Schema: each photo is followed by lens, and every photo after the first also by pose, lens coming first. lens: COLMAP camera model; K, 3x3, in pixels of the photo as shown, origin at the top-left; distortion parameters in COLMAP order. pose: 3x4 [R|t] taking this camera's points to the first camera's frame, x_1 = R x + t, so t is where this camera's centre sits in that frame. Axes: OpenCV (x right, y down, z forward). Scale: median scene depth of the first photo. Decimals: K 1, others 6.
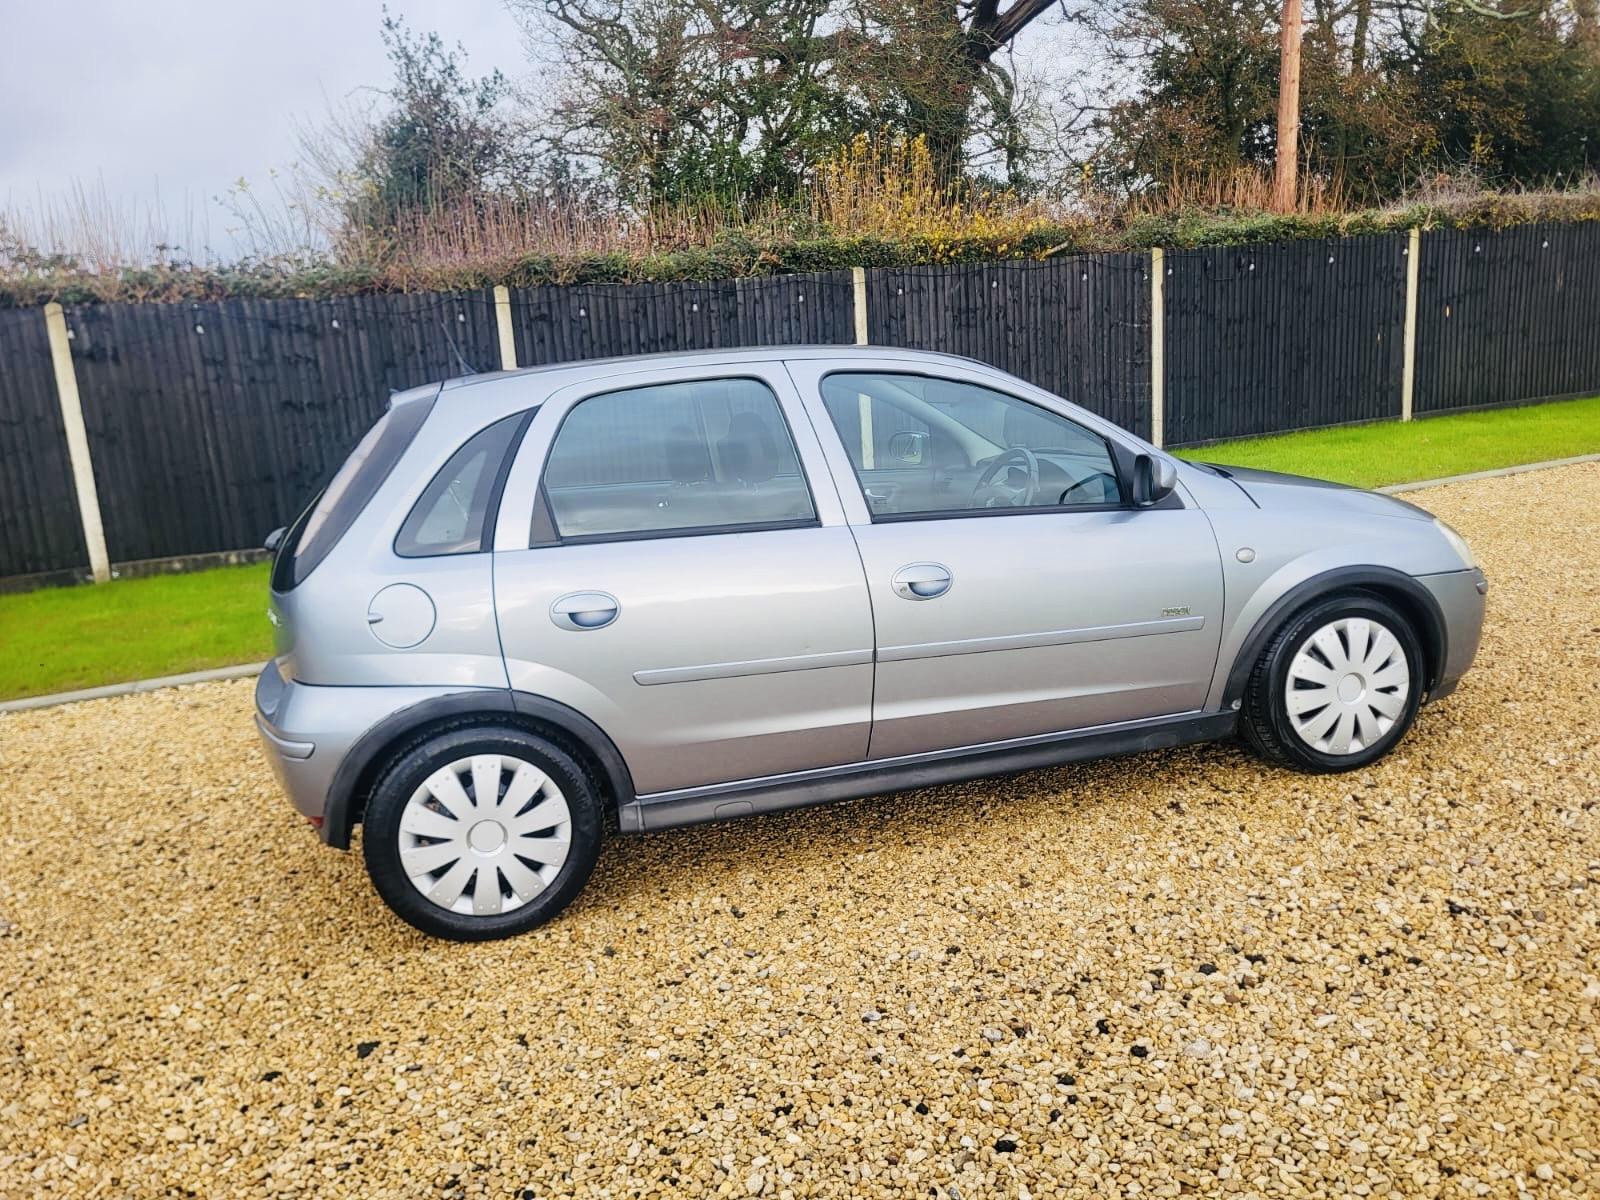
lens RADIAL K [[1205.2, 0, 797.1], [0, 1205.2, 605.9], [0, 0, 1]] dist [0.059864, -0.050006]
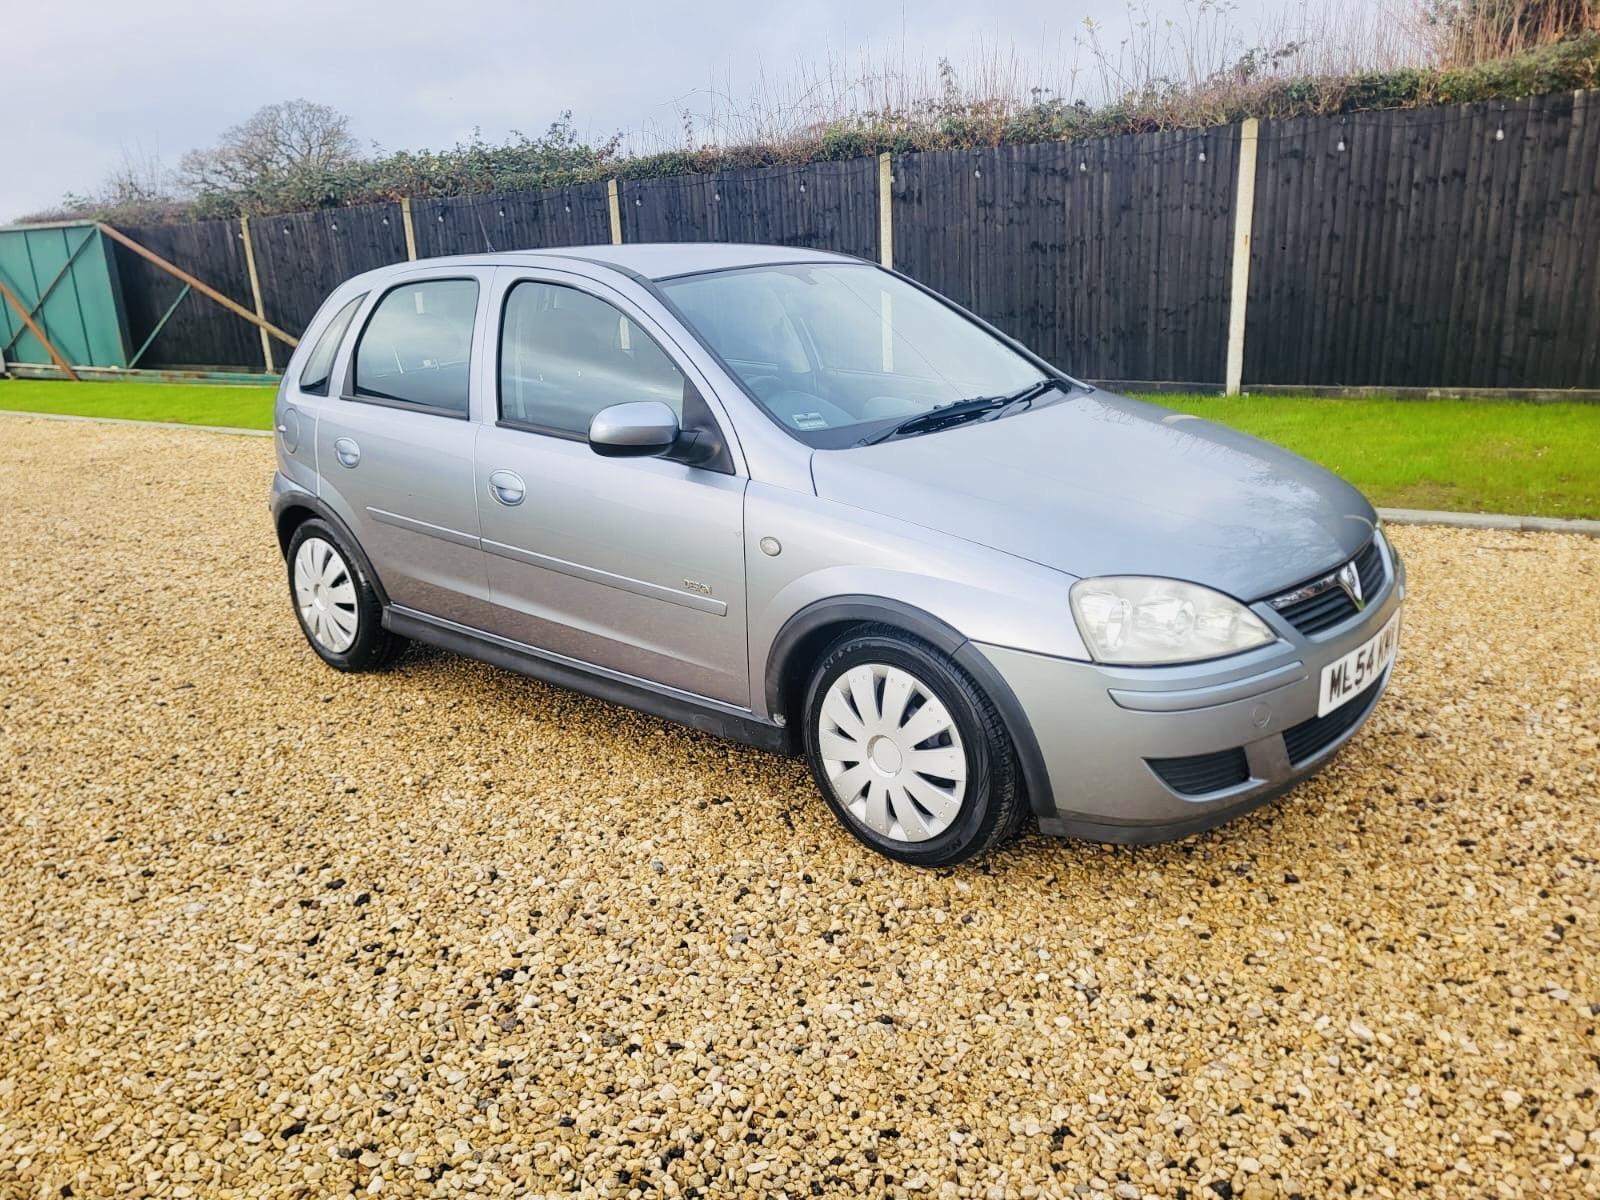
lens RADIAL K [[1205.2, 0, 804.0], [0, 1205.2, 598.3], [0, 0, 1]] dist [0.059864, -0.050006]
pose [[0.559825, 0.279513, -0.780044, 0.419236], [-0.164059, 0.960141, 0.226304, -0.079845], [0.812207, 0.001283, 0.583367, 0.222434]]
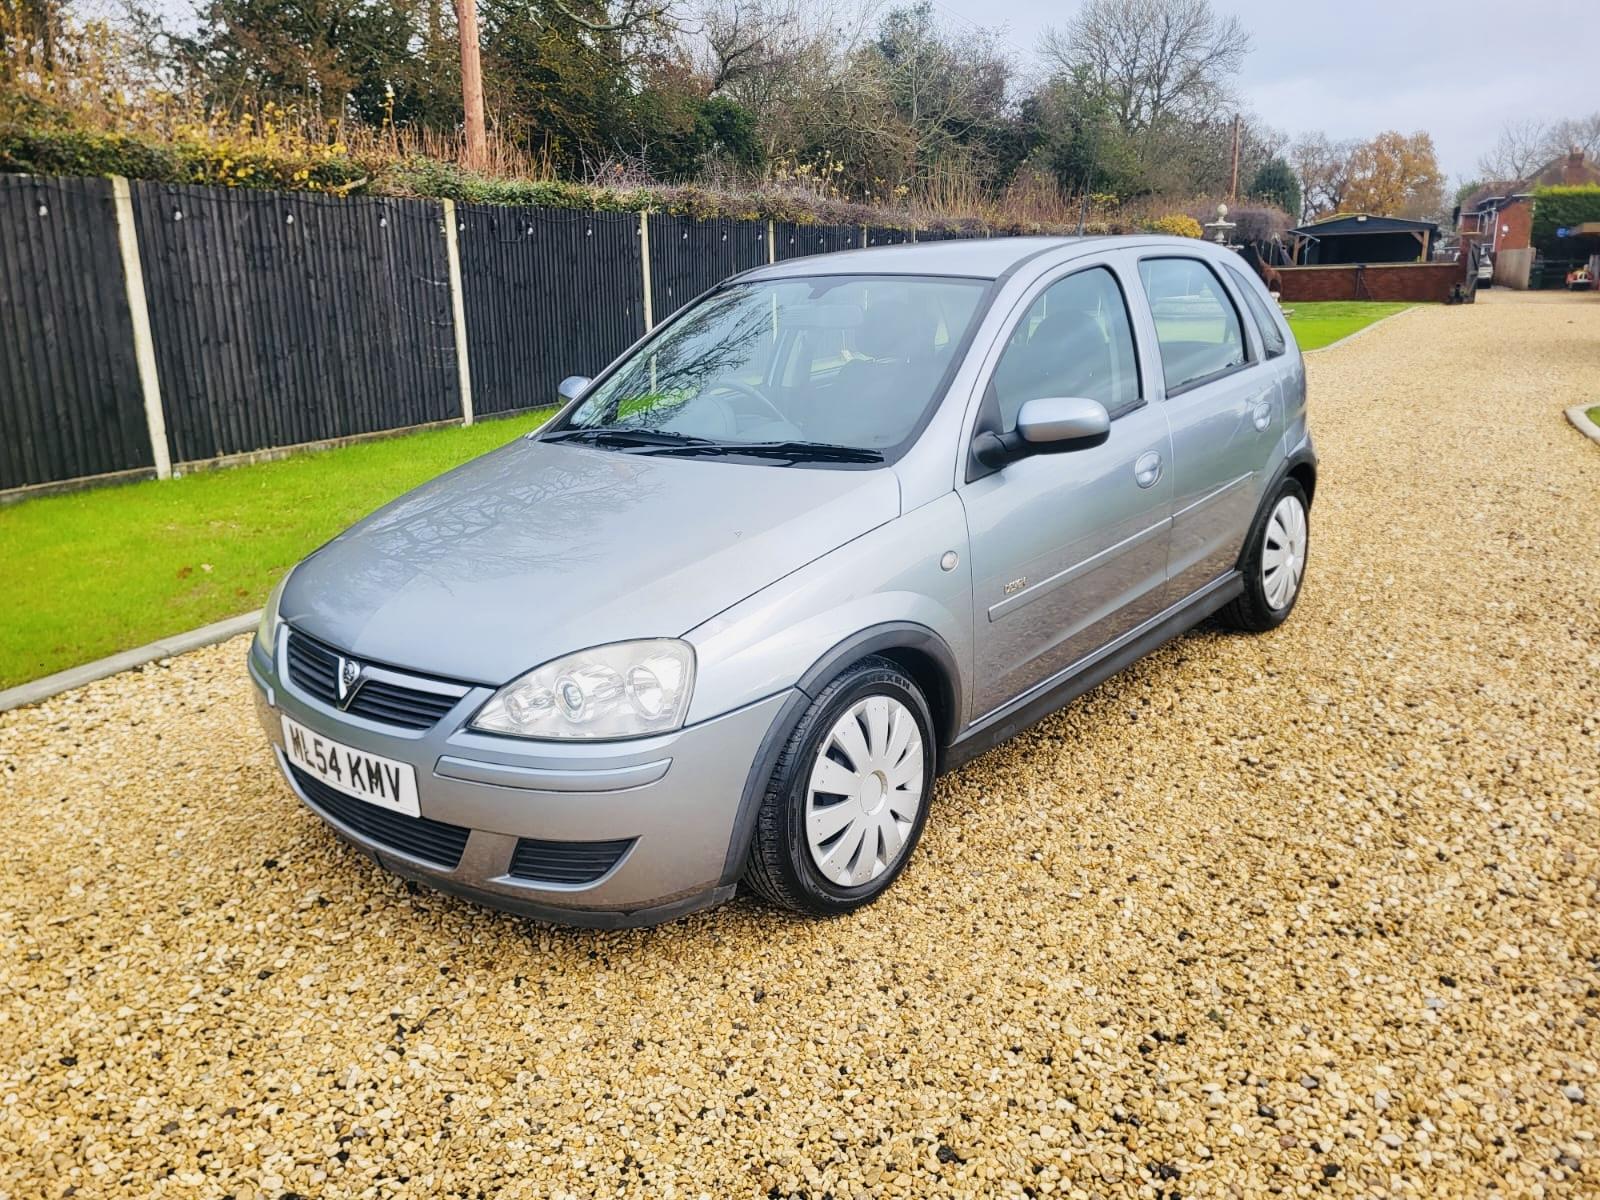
lens RADIAL K [[1205.2, 0, 791.8], [0, 1205.2, 597.9], [0, 0, 1]] dist [0.059864, -0.050006]
pose [[0.718739, -0.118959, 0.685027, -0.241290], [0.114238, 0.992070, 0.052419, -0.021678], [-0.685830, 0.040581, 0.726629, 0.232463]]
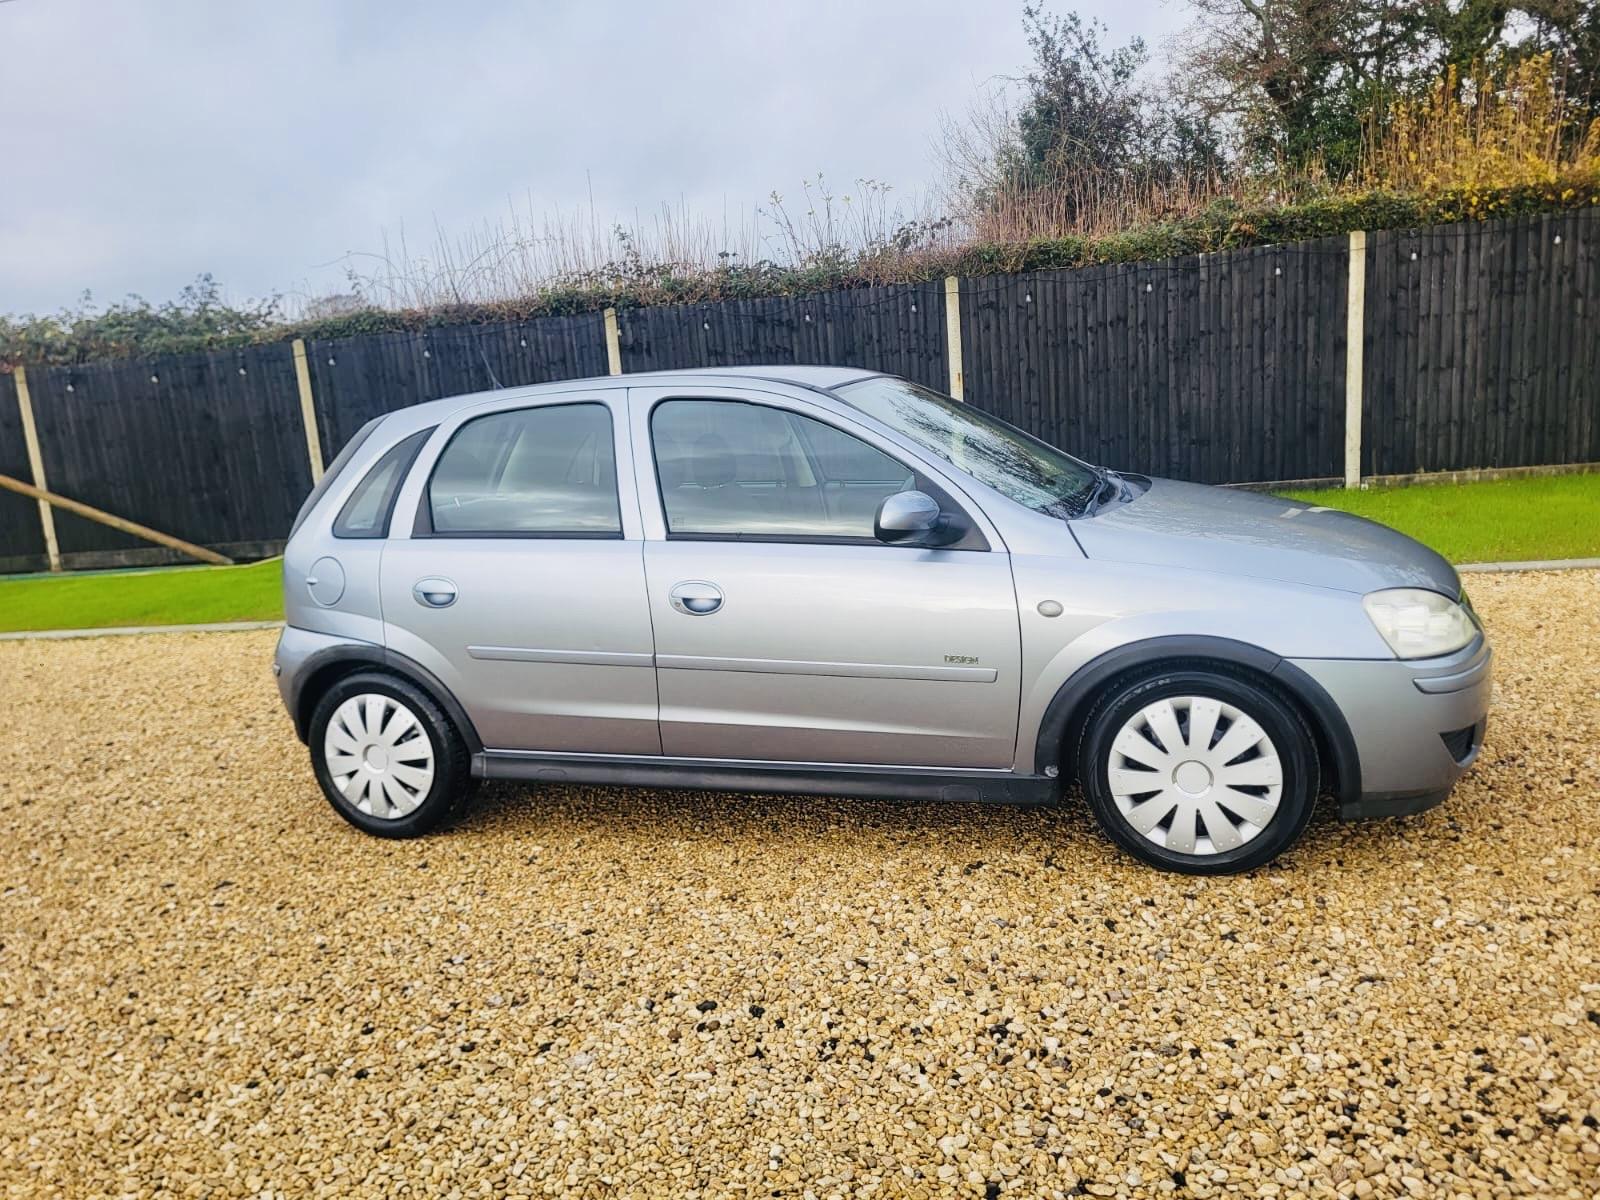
lens RADIAL K [[1205.2, 0, 803.6], [0, 1205.2, 607.7], [0, 0, 1]] dist [0.059864, -0.050006]
pose [[0.825710, 0.112607, -0.552741, 0.291946], [-0.095097, 0.993636, 0.060368, -0.032325], [0.556021, 0.002718, 0.831164, 0.061941]]
